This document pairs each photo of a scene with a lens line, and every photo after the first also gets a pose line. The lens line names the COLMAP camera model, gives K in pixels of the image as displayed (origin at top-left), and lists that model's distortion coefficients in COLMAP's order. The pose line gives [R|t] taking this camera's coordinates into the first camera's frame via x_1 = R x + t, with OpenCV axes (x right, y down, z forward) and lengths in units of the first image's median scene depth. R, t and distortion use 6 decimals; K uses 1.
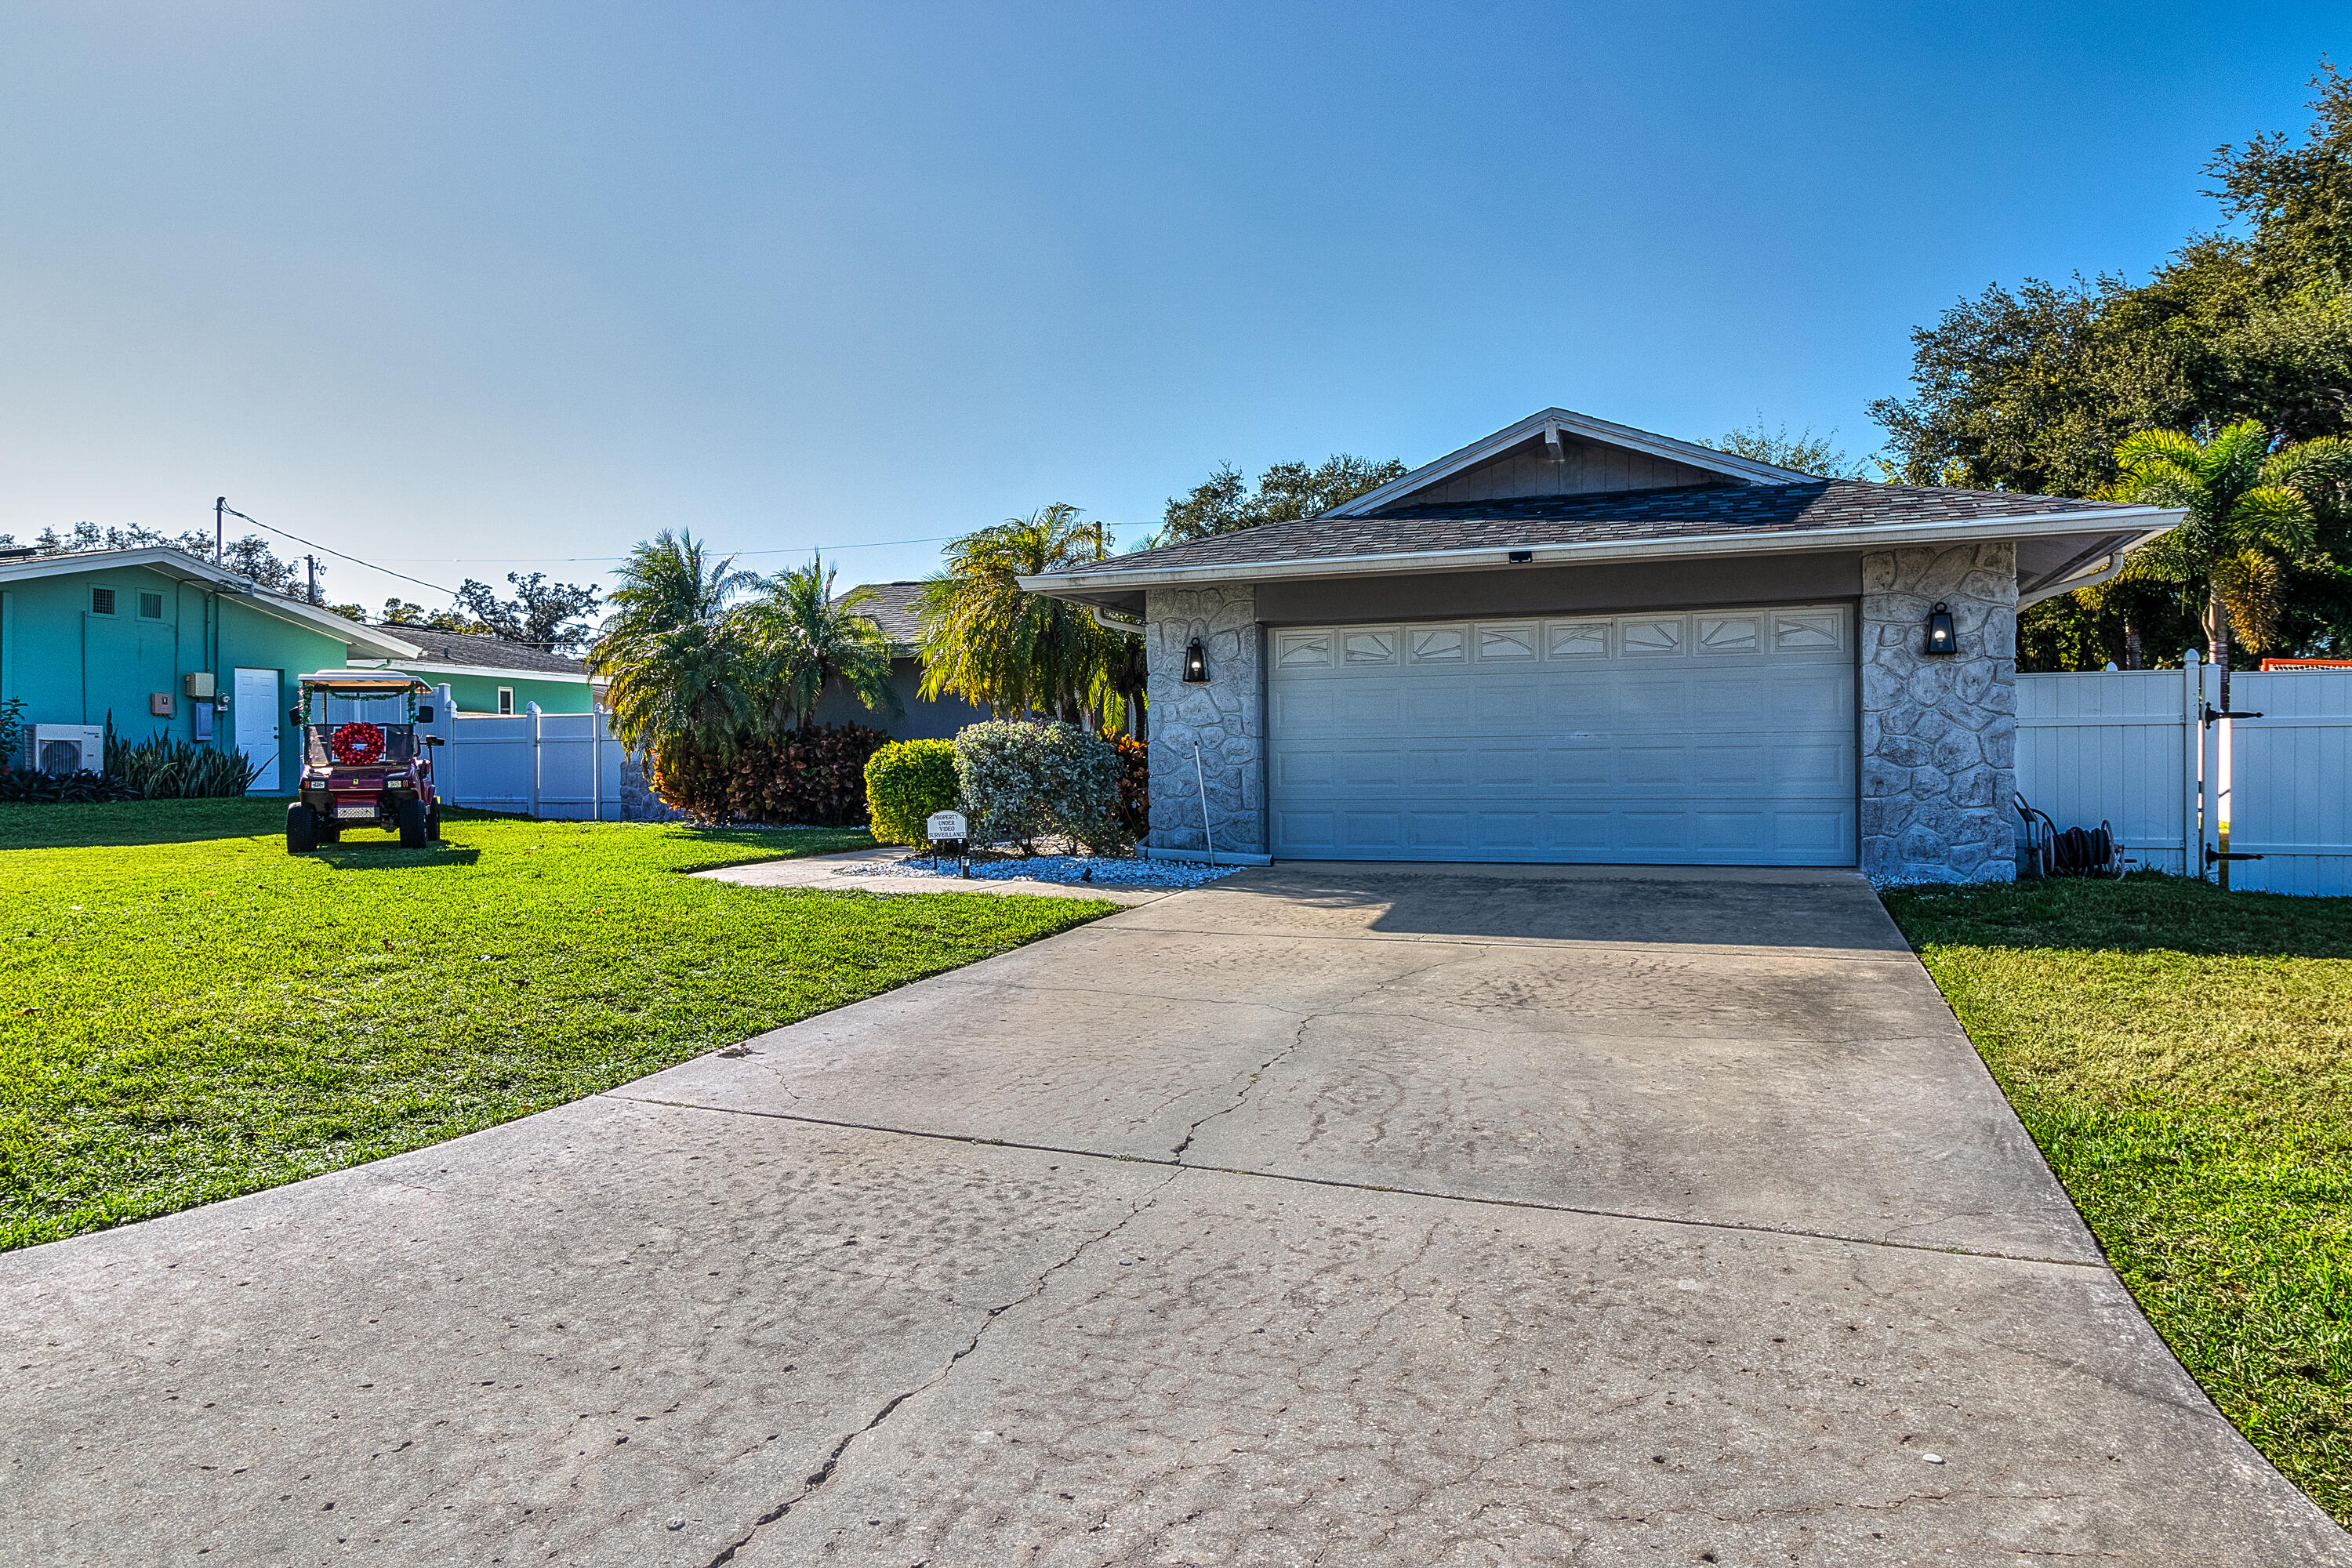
lens RADIAL K [[1552.6, 0, 1176.0], [0, 1552.6, 784.0], [0, 0, 1]] dist [0.001730, 0.002676]
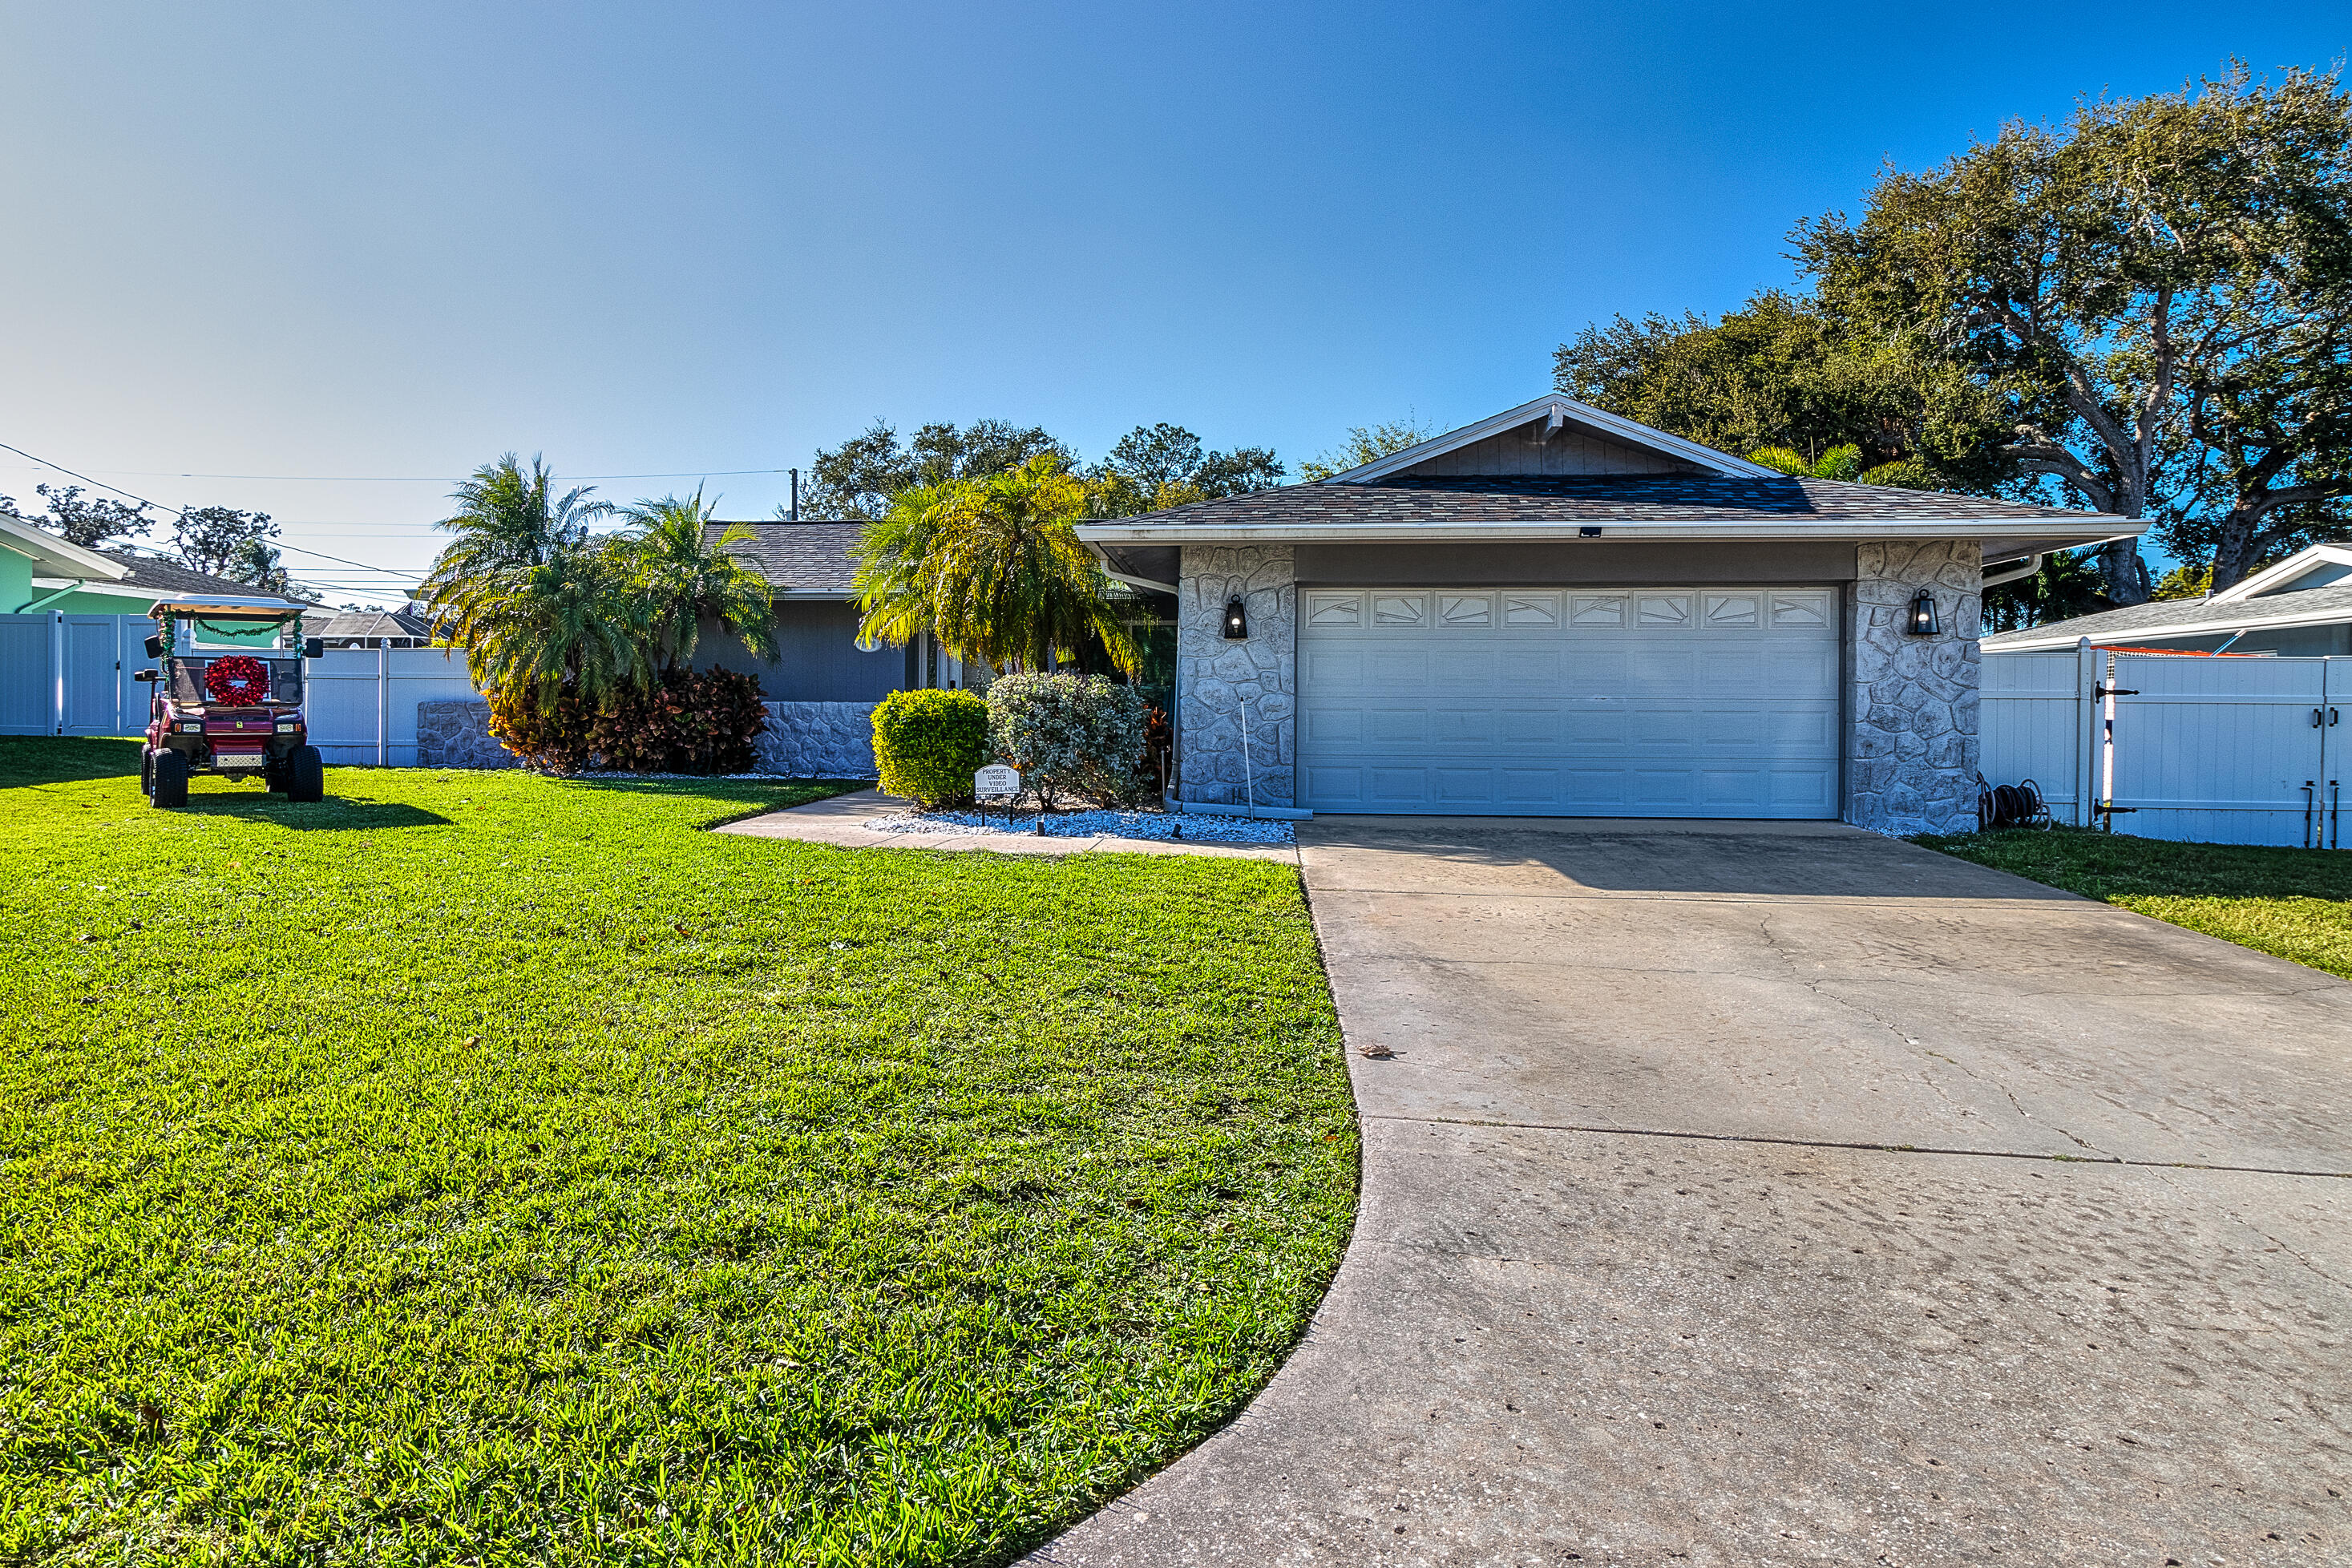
lens RADIAL K [[1446.3, 0, 1152.6], [0, 1446.3, 724.6], [0, 0, 1]] dist [0.004511, -0.001599]
pose [[0.962689, 0.012627, 0.270314, -0.298630], [-0.012071, 0.999920, -0.003719, -0.005440], [-0.270339, 0.000317, 0.962765, 0.108781]]
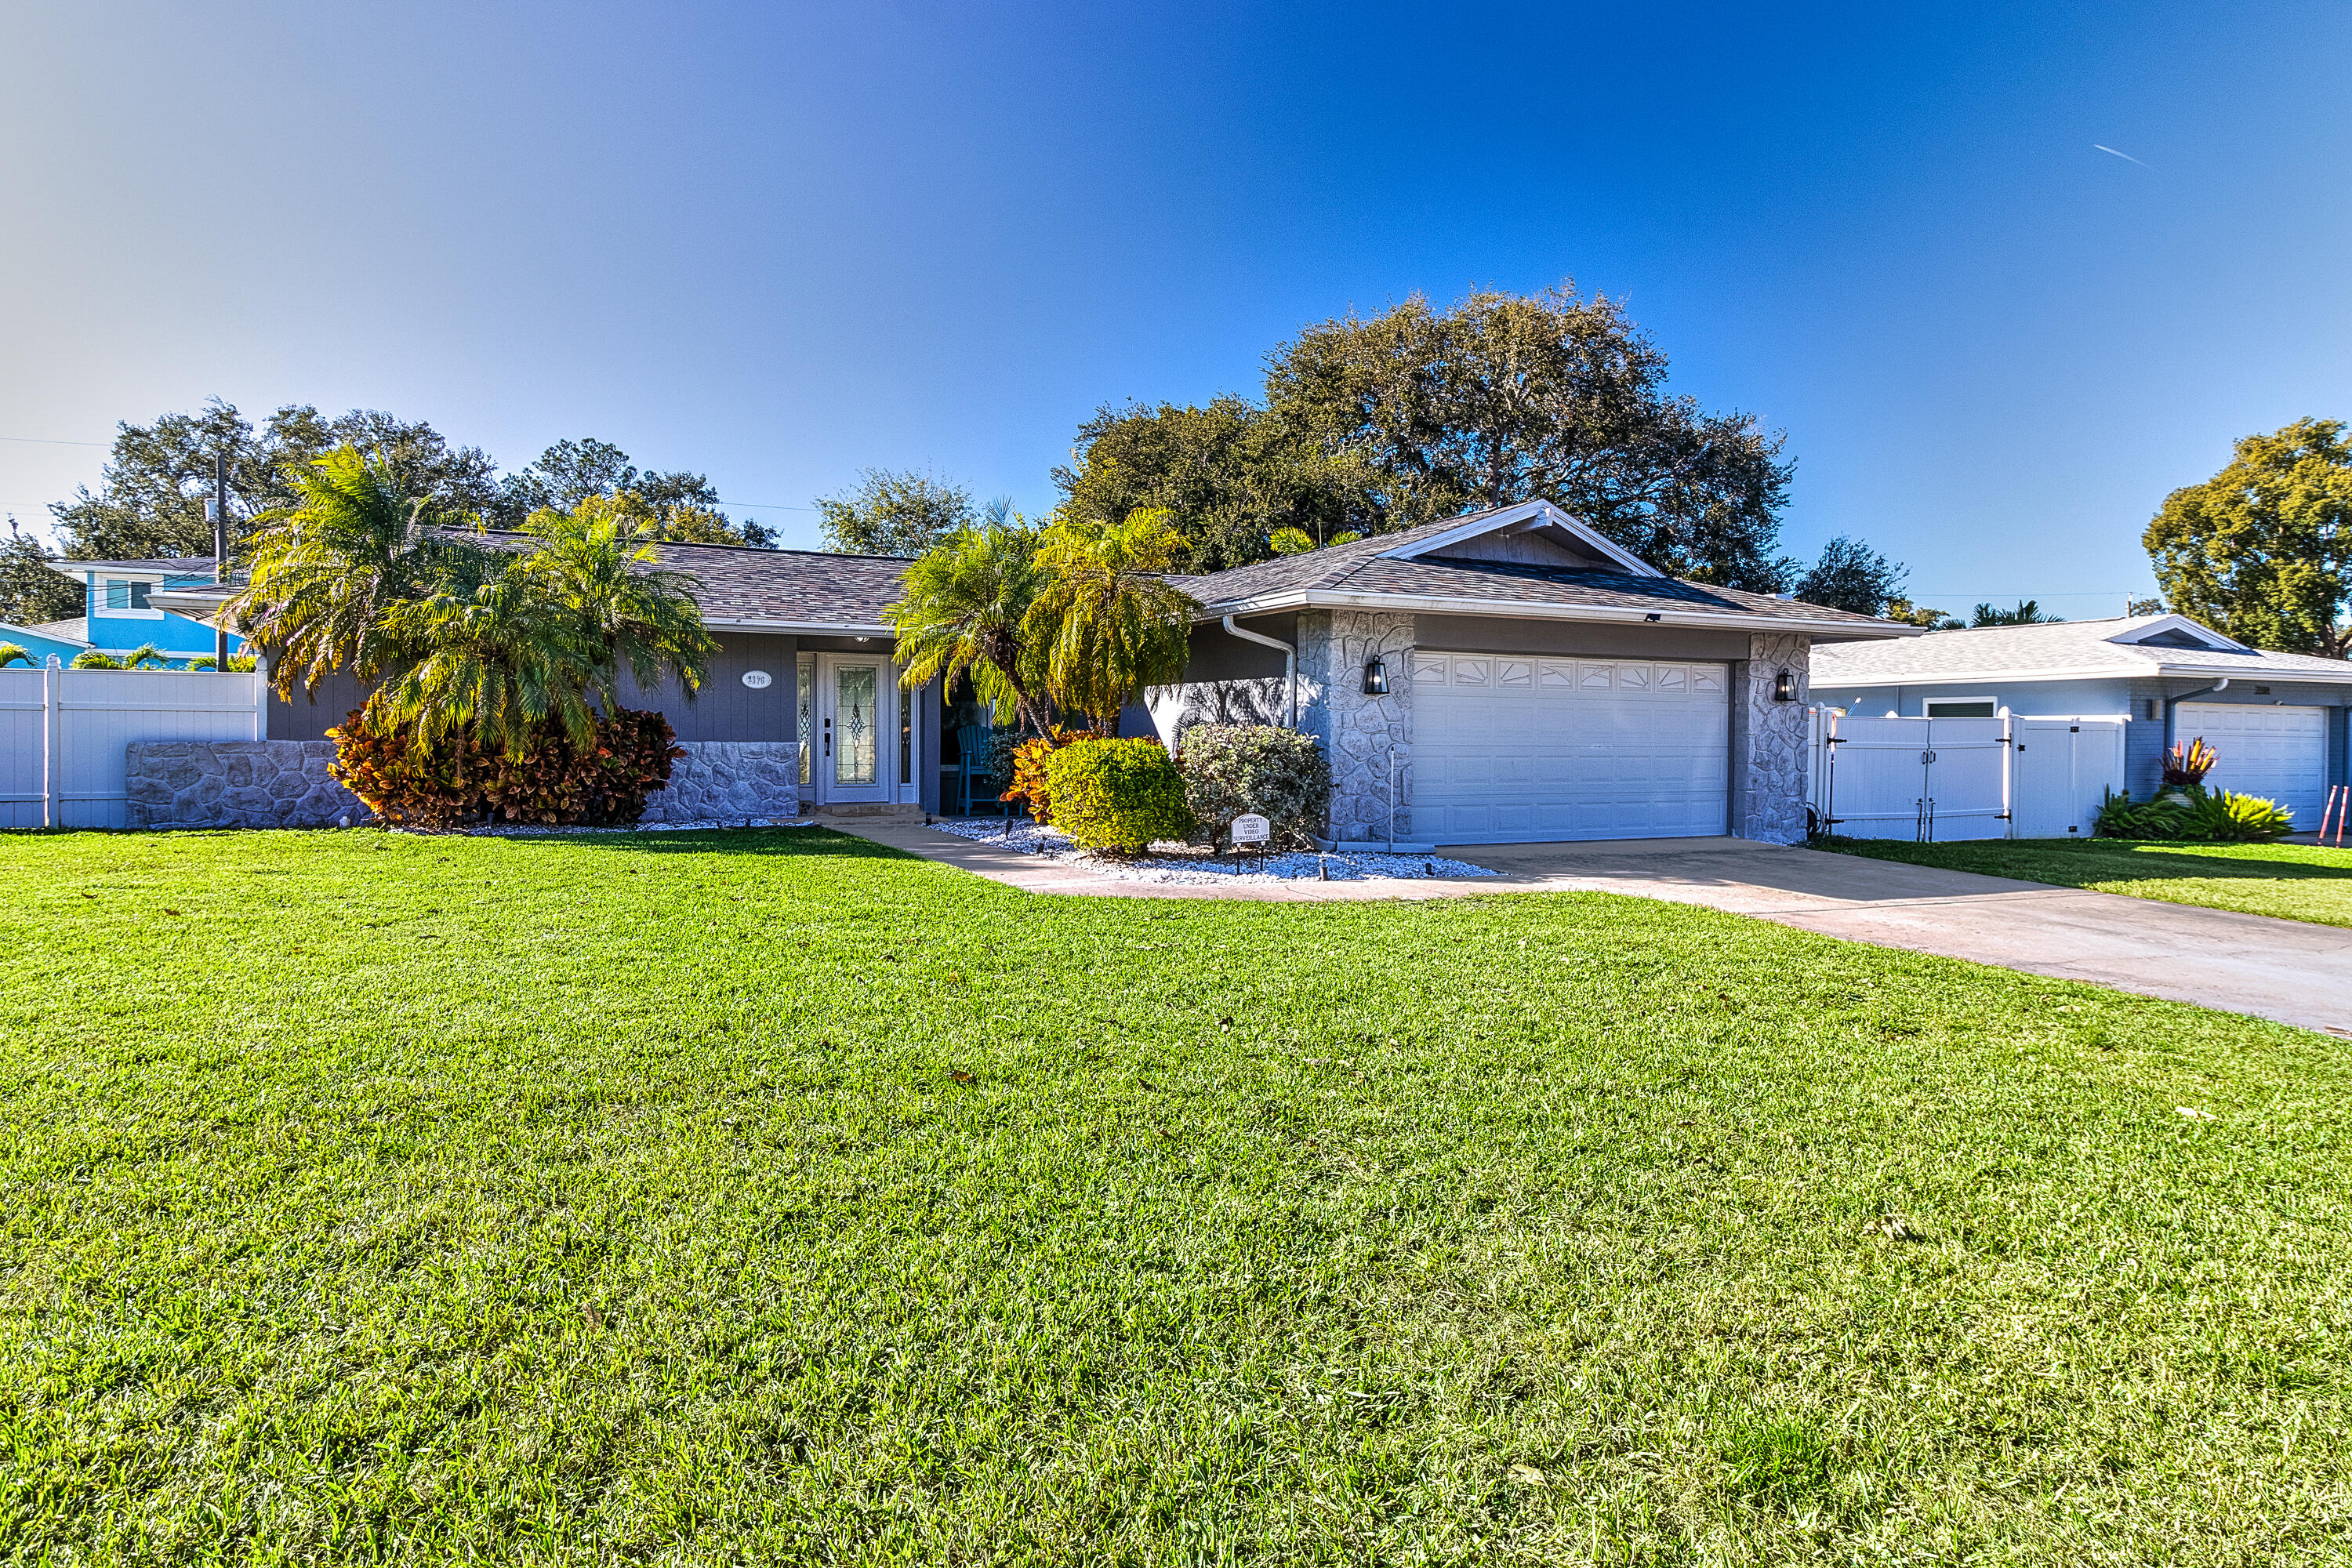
lens RADIAL K [[1322.1, 0, 1172.3], [0, 1322.1, 765.4], [0, 0, 1]] dist [0.003605, 0.000345]
pose [[0.694836, -0.001071, 0.719167, -0.801135], [-0.007055, 0.999941, 0.008305, -0.020832], [-0.719134, -0.010845, 0.694787, 0.442059]]
